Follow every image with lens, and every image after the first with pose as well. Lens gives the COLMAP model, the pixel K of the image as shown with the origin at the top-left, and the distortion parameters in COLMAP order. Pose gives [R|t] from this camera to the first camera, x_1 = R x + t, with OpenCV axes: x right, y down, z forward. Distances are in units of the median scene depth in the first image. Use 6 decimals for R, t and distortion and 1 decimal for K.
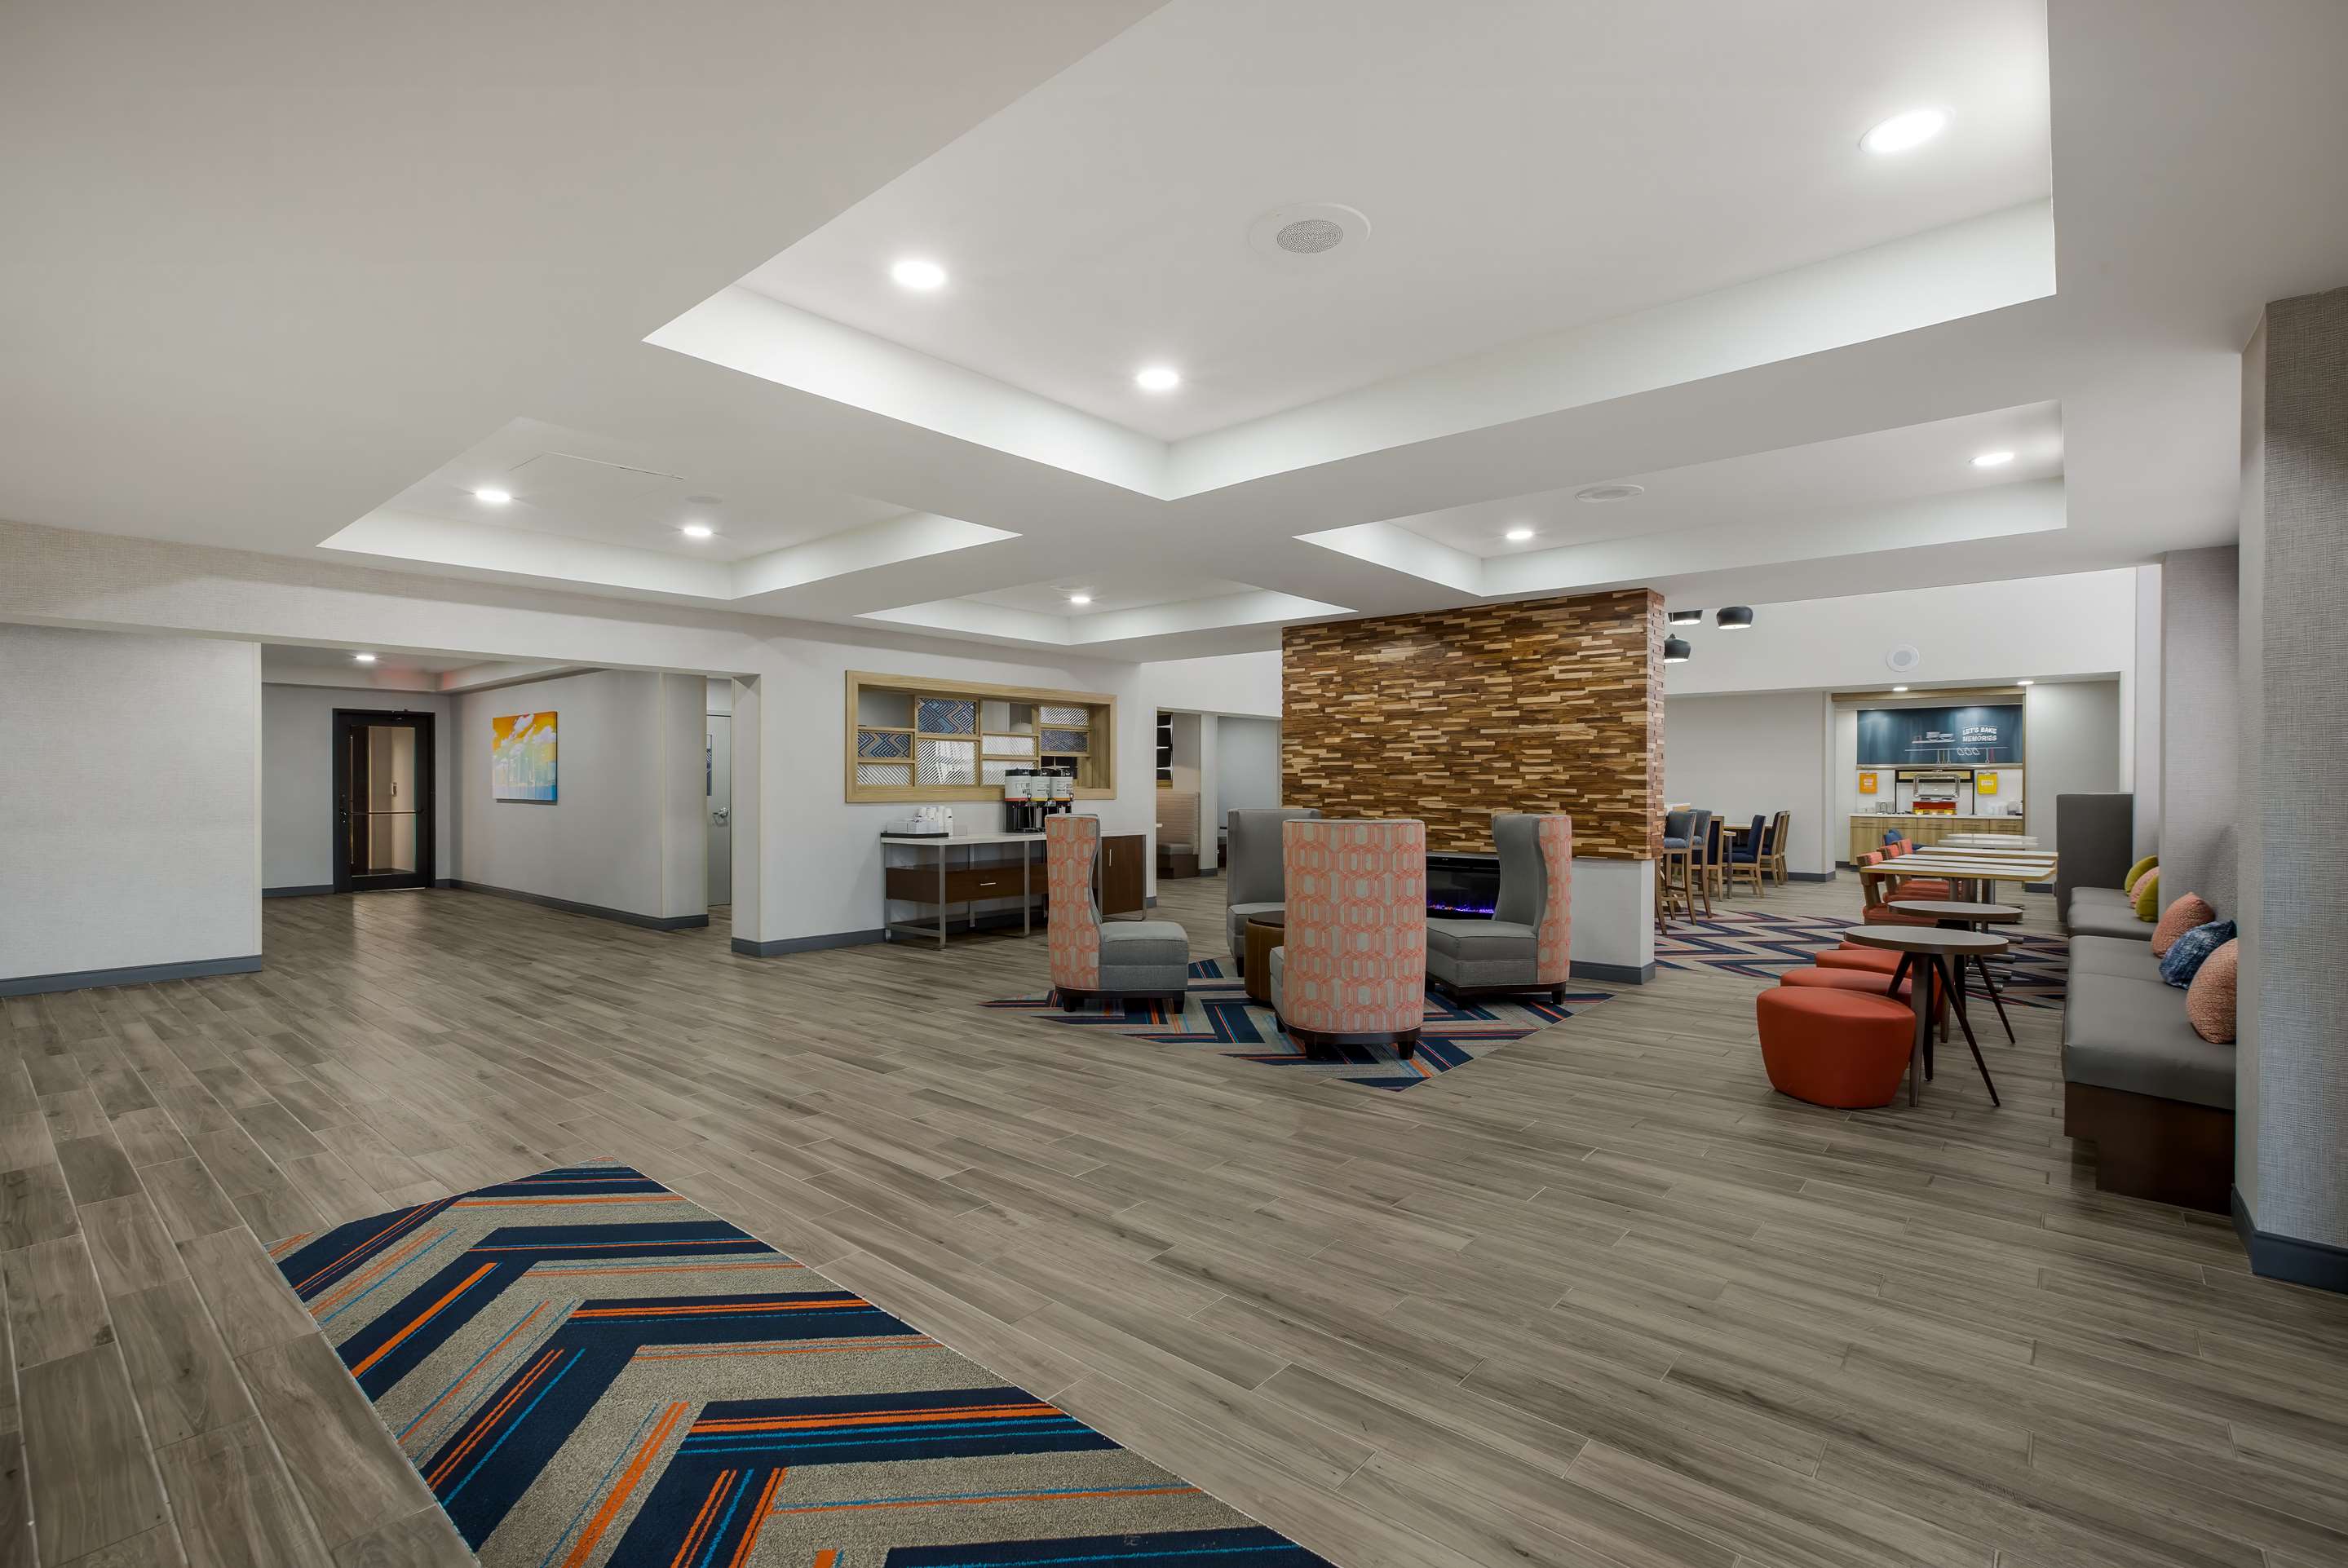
lens RADIAL K [[1054.3, 0, 1161.7], [0, 1054.3, 782.1], [0, 0, 1]] dist [-0.024288, 0.000551]
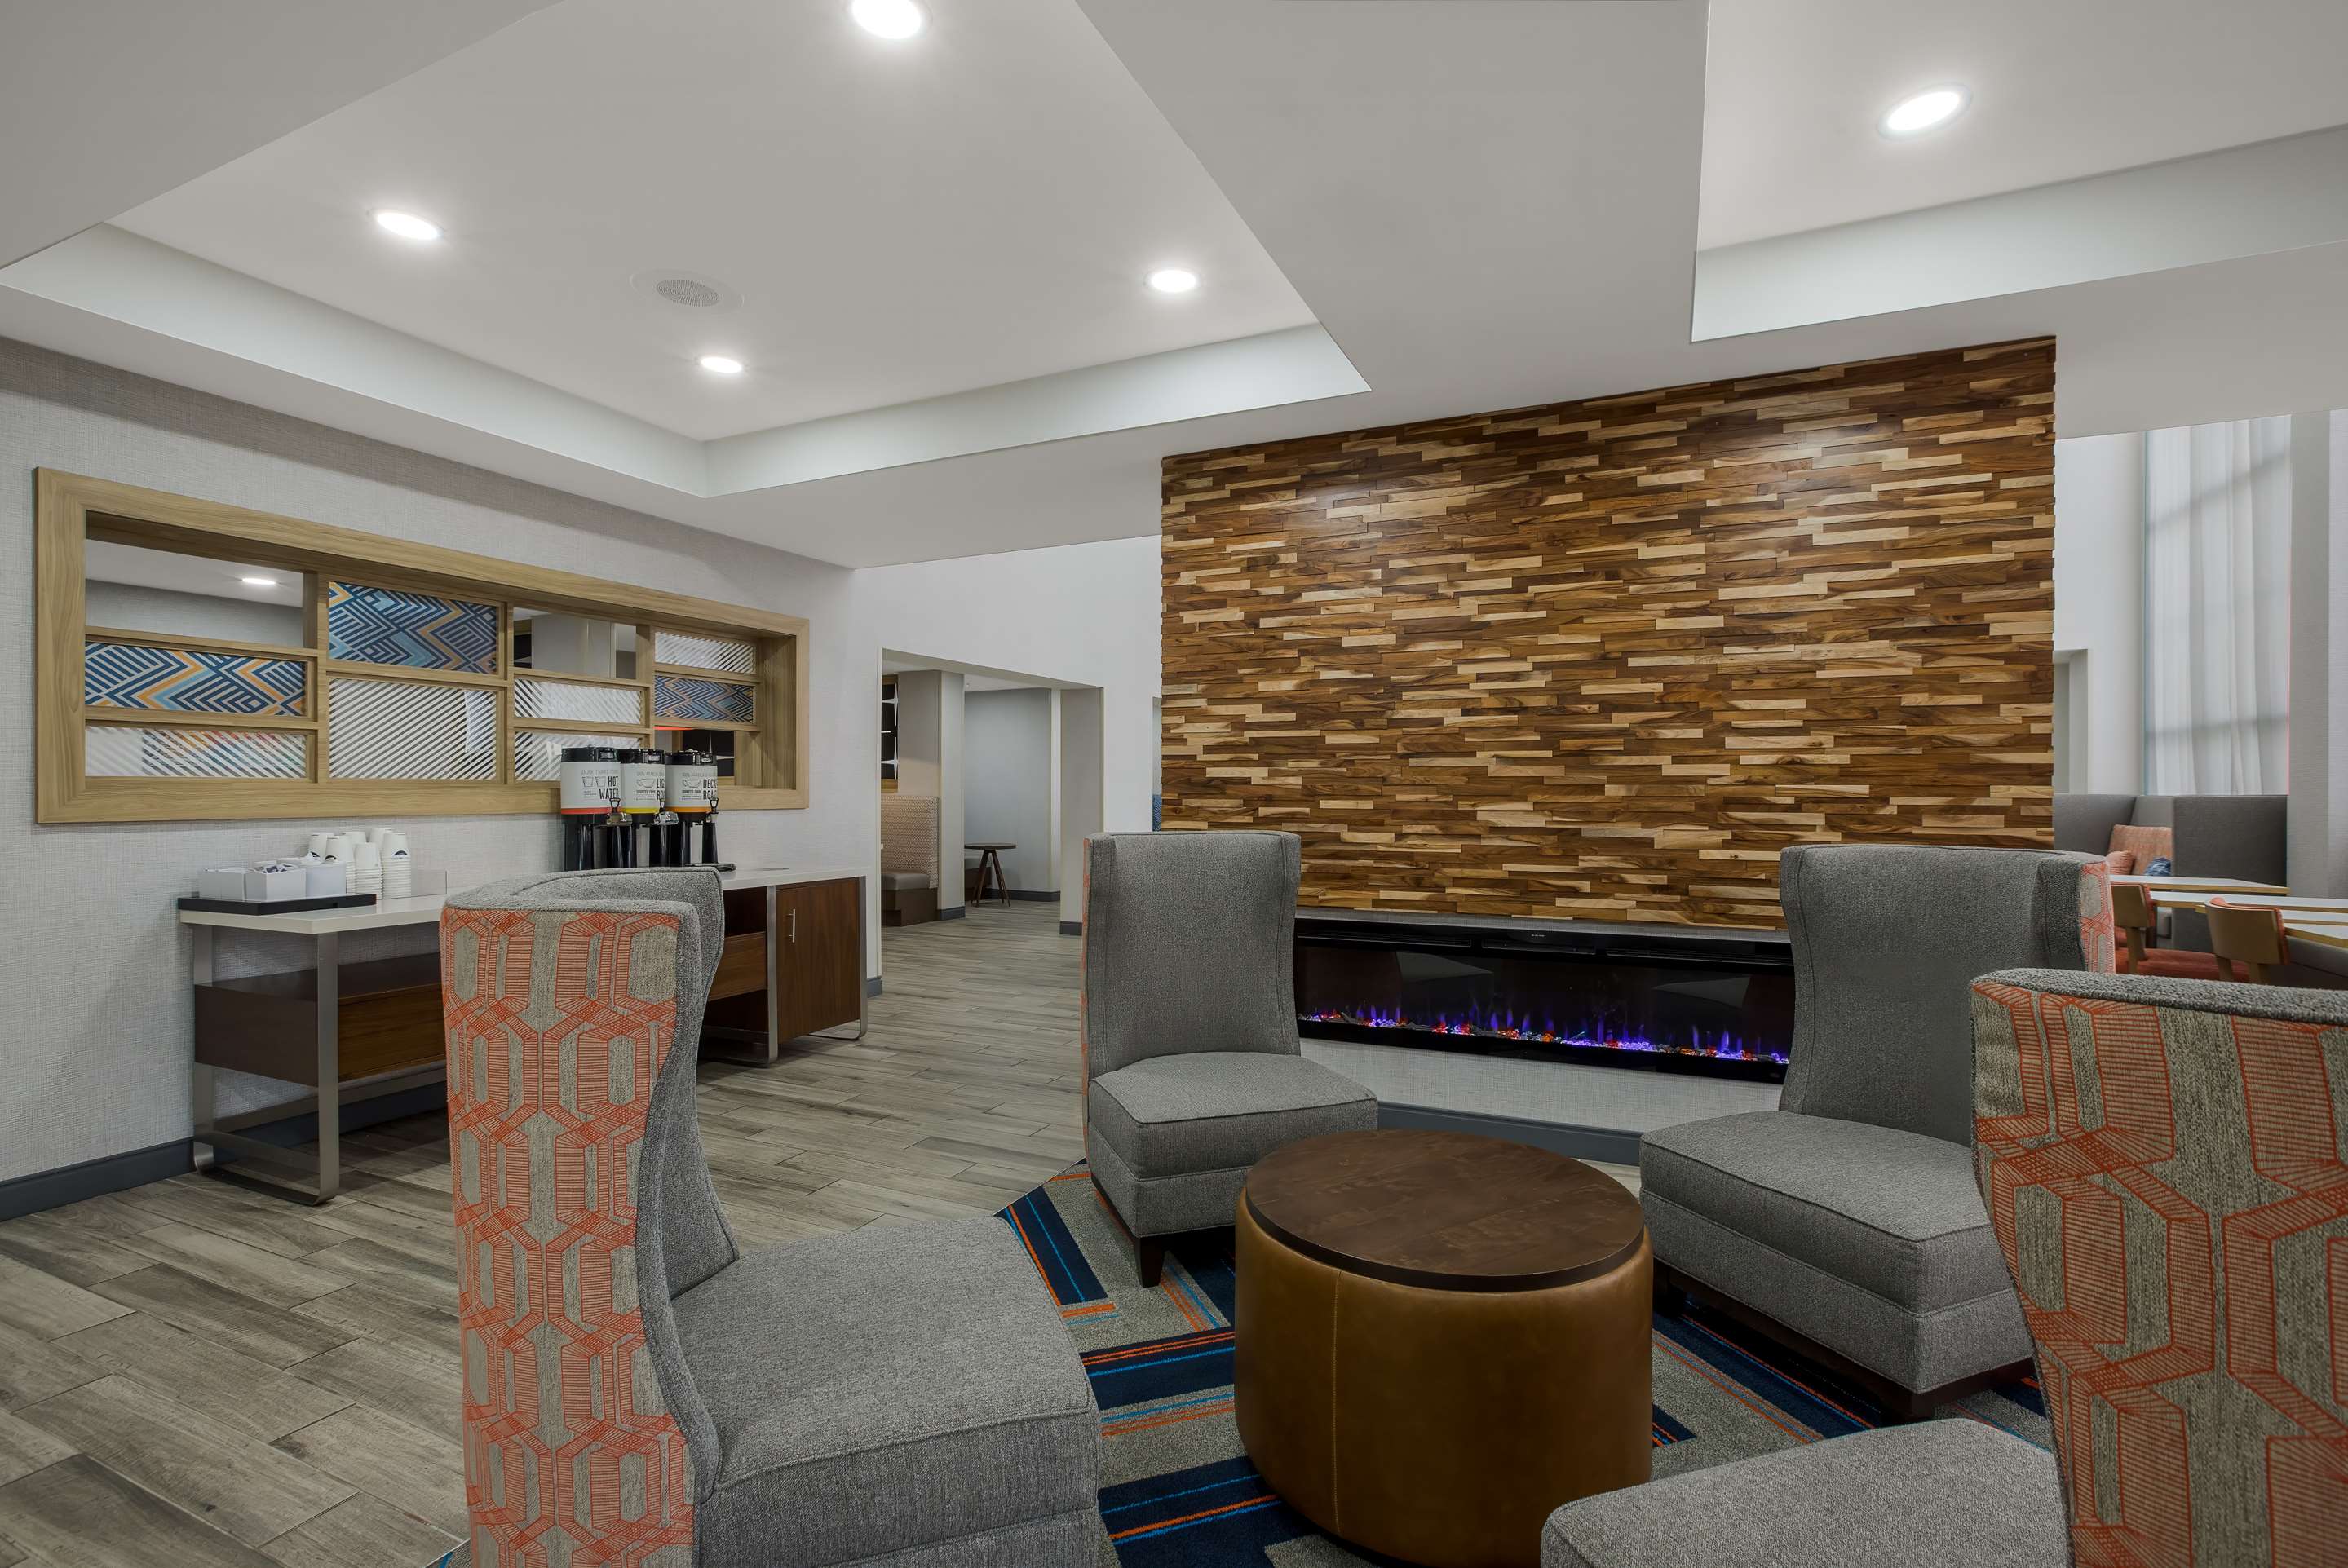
lens RADIAL K [[1054.3, 0, 1174.7], [0, 1054.3, 799.4], [0, 0, 1]] dist [-0.024288, 0.000551]
pose [[0.959847, -0.001927, 0.280517, -0.017749], [-0.000925, 0.999949, 0.010033, 0.007283], [-0.280522, -0.009890, 0.959797, 0.548399]]
